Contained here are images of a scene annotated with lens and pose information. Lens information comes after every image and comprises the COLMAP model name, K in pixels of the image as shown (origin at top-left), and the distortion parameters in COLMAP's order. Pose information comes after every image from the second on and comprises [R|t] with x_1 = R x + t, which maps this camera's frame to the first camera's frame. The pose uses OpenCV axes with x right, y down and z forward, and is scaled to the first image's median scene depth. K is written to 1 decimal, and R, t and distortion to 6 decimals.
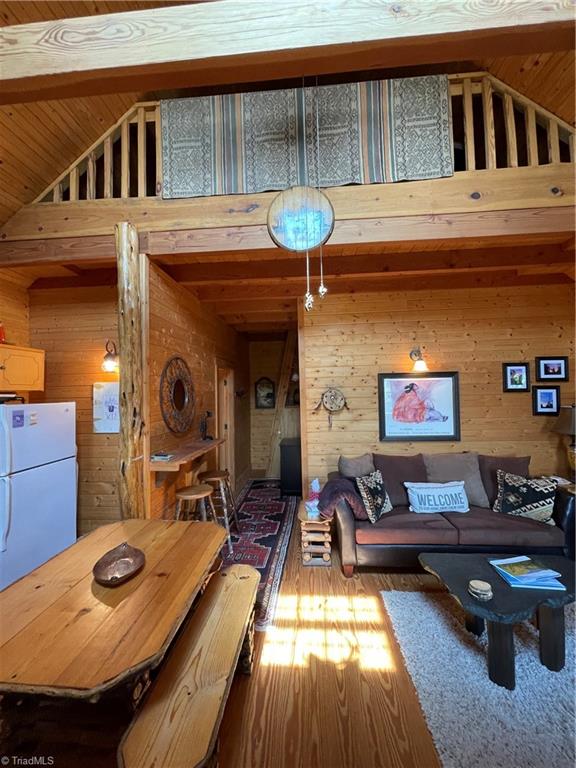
lens RADIAL K [[311.1, 0, 288.1], [0, 311.1, 383.3], [0, 0, 1]] dist [-0.000950, 0.000980]
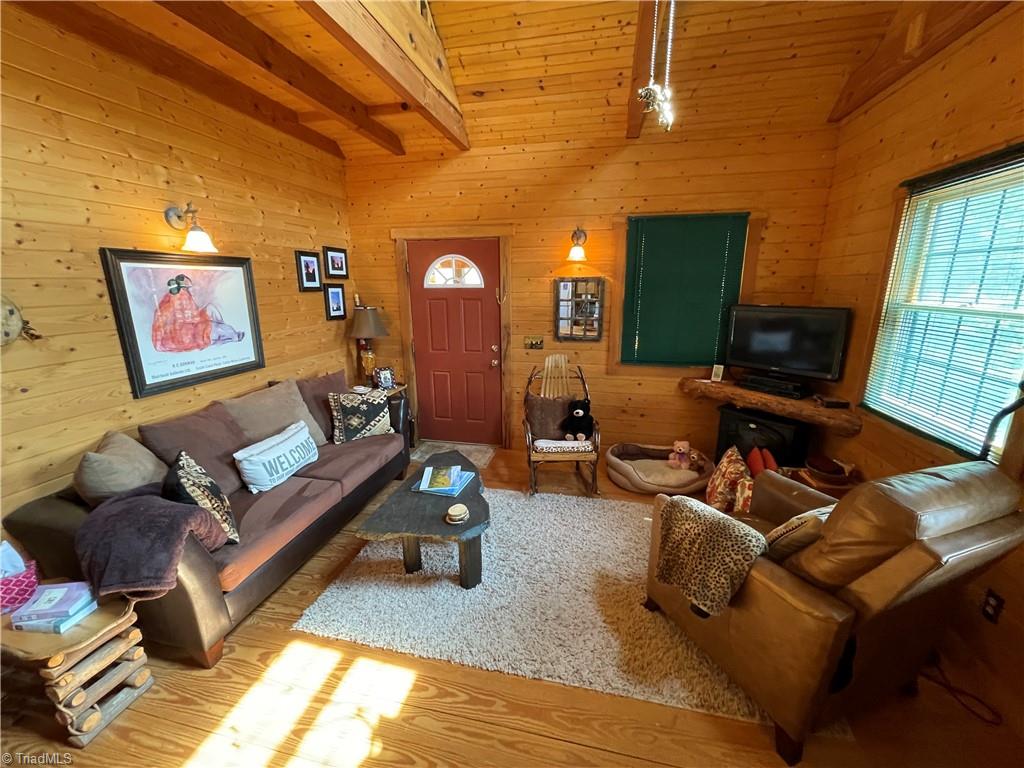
lens RADIAL K [[414.8, 0, 508.9], [0, 414.8, 384.9], [0, 0, 1]] dist [-0.000950, 0.000980]
pose [[0.152827, -0.218532, 0.963788, -0.254737], [-0.027152, 0.973948, 0.225141, 0.009412], [-0.987880, -0.060577, 0.142912, 0.397568]]
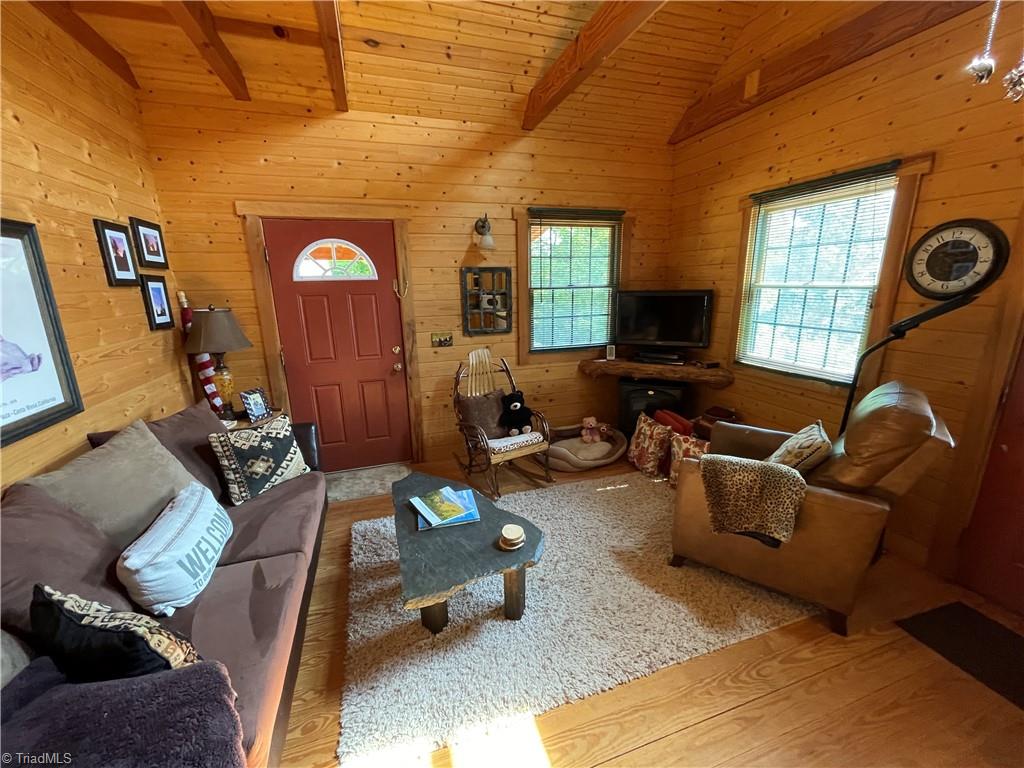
lens RADIAL K [[414.8, 0, 509.4], [0, 414.8, 385.6], [0, 0, 1]] dist [-0.000950, 0.000980]
pose [[-0.379313, -0.200314, 0.903325, -0.134930], [-0.003706, 0.976605, 0.215008, 0.042150], [-0.925261, 0.078207, -0.371181, 0.771036]]
